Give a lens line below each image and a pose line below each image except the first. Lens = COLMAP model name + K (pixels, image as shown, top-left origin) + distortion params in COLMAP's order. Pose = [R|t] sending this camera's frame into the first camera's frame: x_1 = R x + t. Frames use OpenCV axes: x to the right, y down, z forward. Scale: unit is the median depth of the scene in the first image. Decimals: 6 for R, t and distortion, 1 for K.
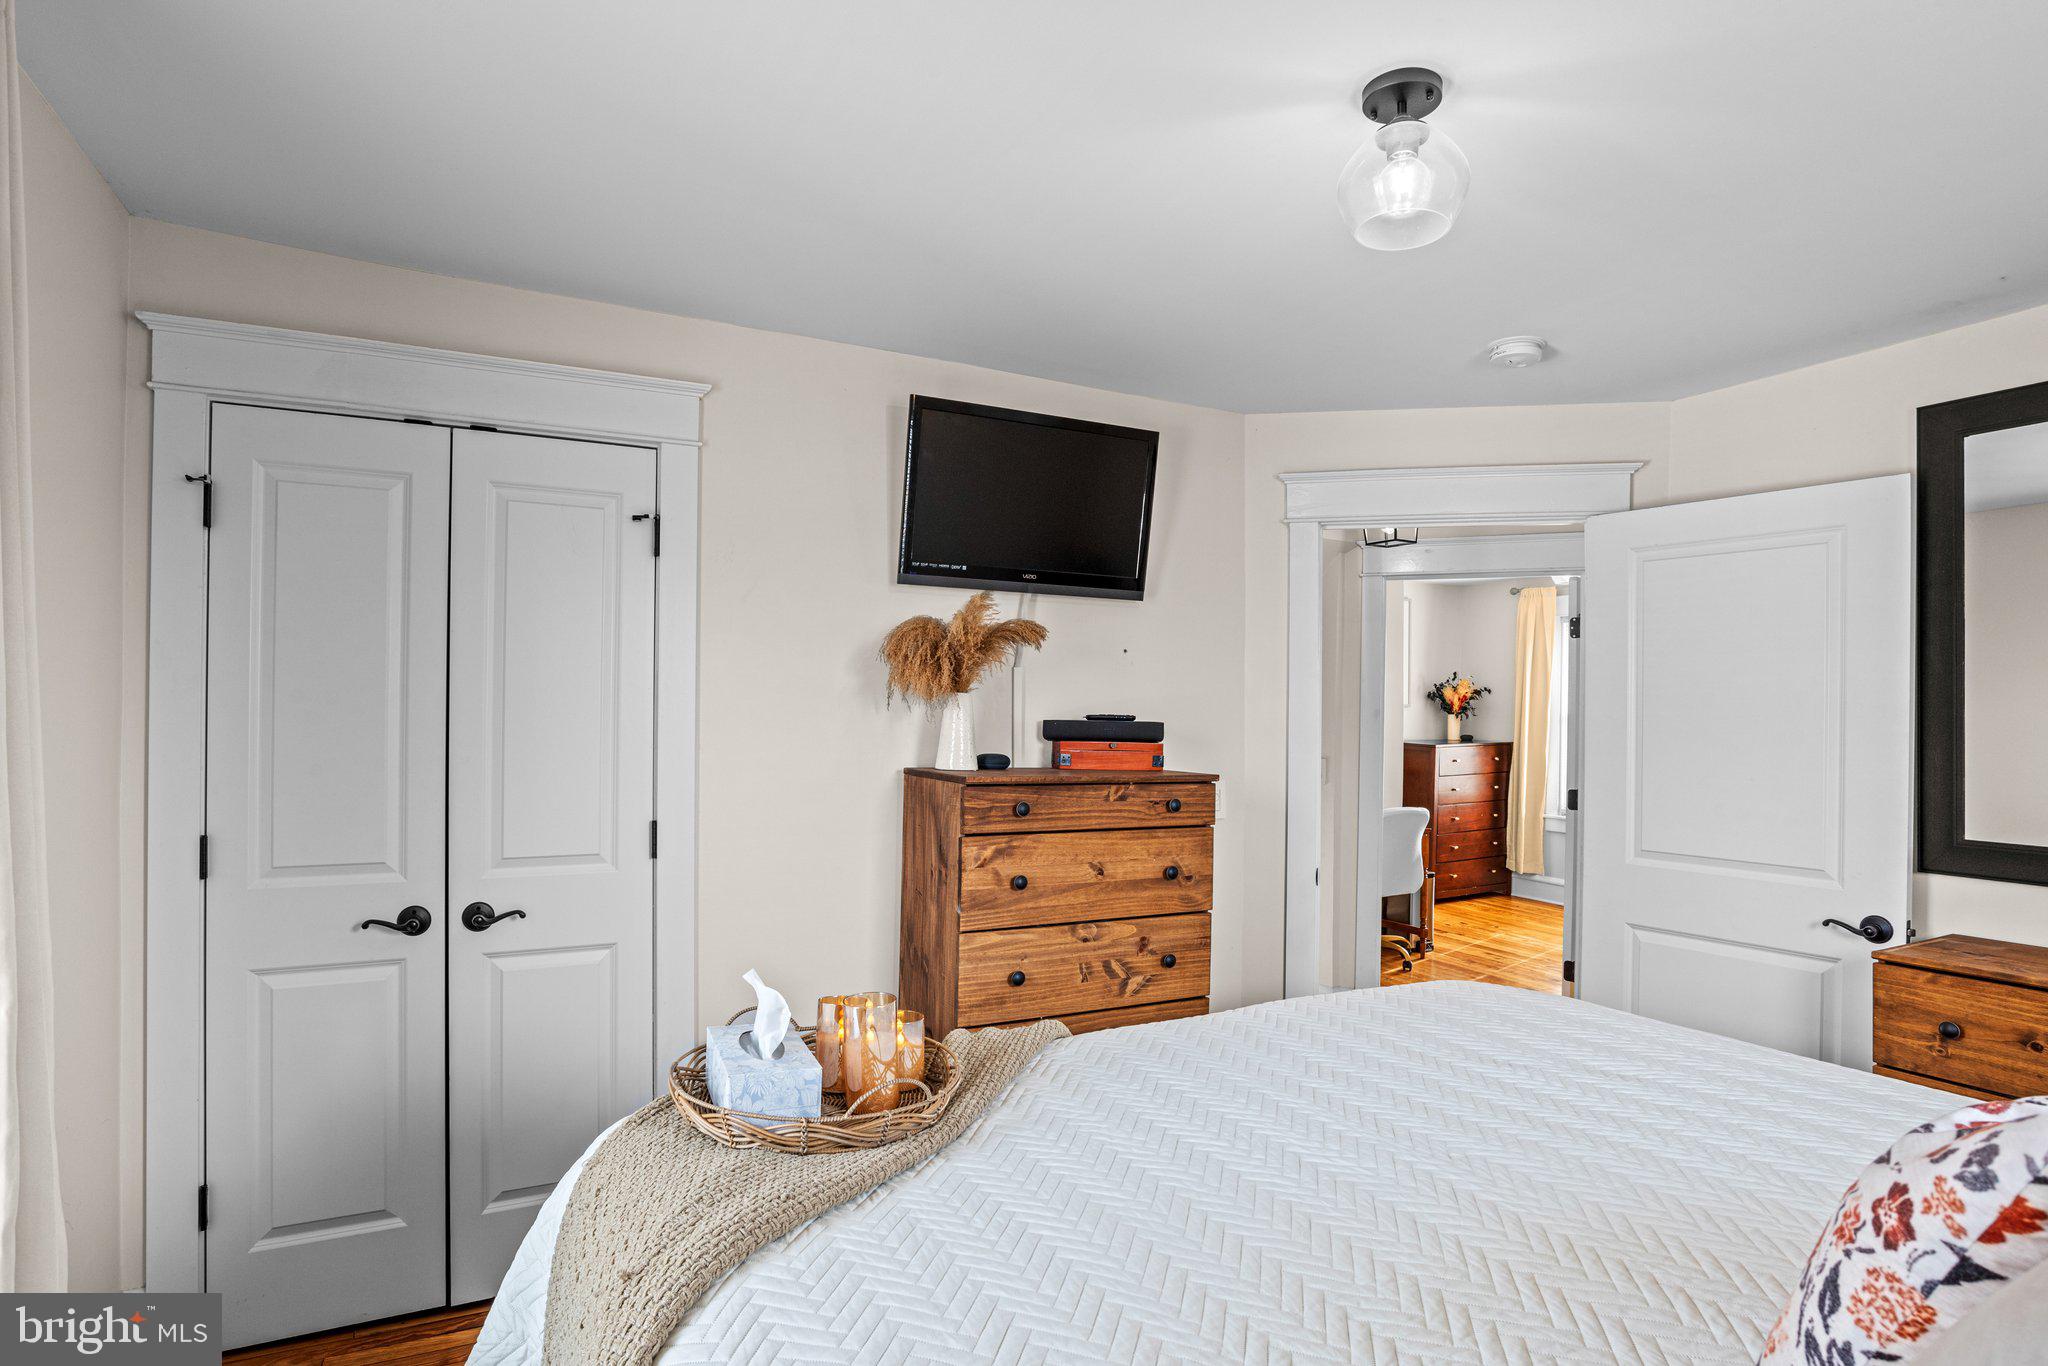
lens RADIAL K [[1064.4, 0, 1044.4], [0, 1064.4, 699.7], [0, 0, 1]] dist [-0.043050, 0.013164]
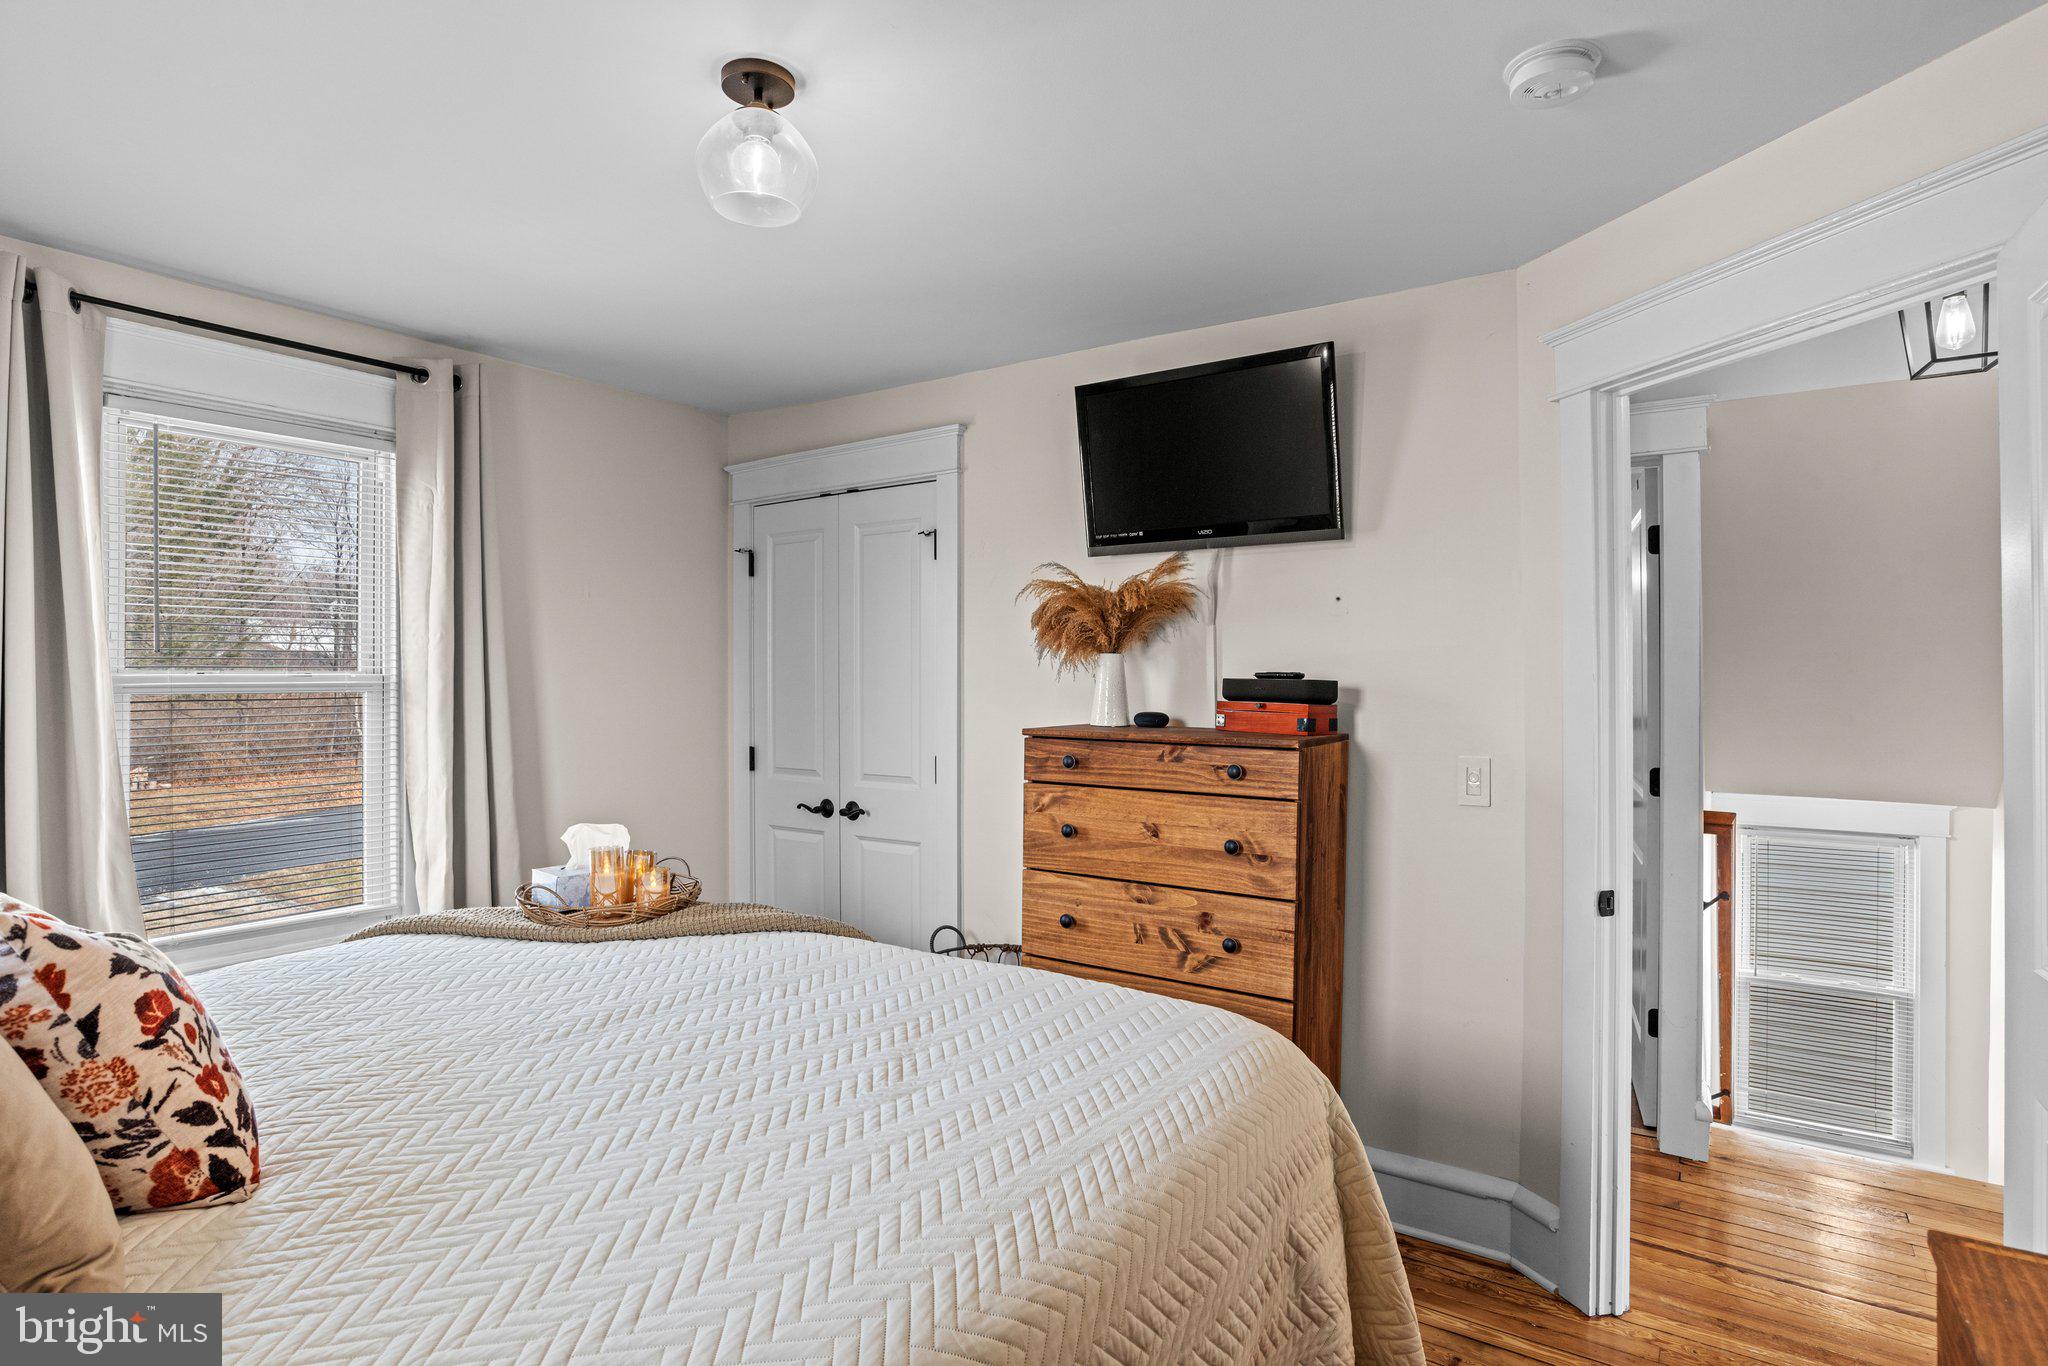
lens RADIAL K [[1064.4, 0, 1024.9], [0, 1064.4, 670.4], [0, 0, 1]] dist [-0.043050, 0.013164]
pose [[0.478772, -0.019965, -0.877712, 0.814071], [0.012852, 0.999794, -0.015731, 0.025915], [0.877845, -0.003749, 0.478929, 0.416374]]
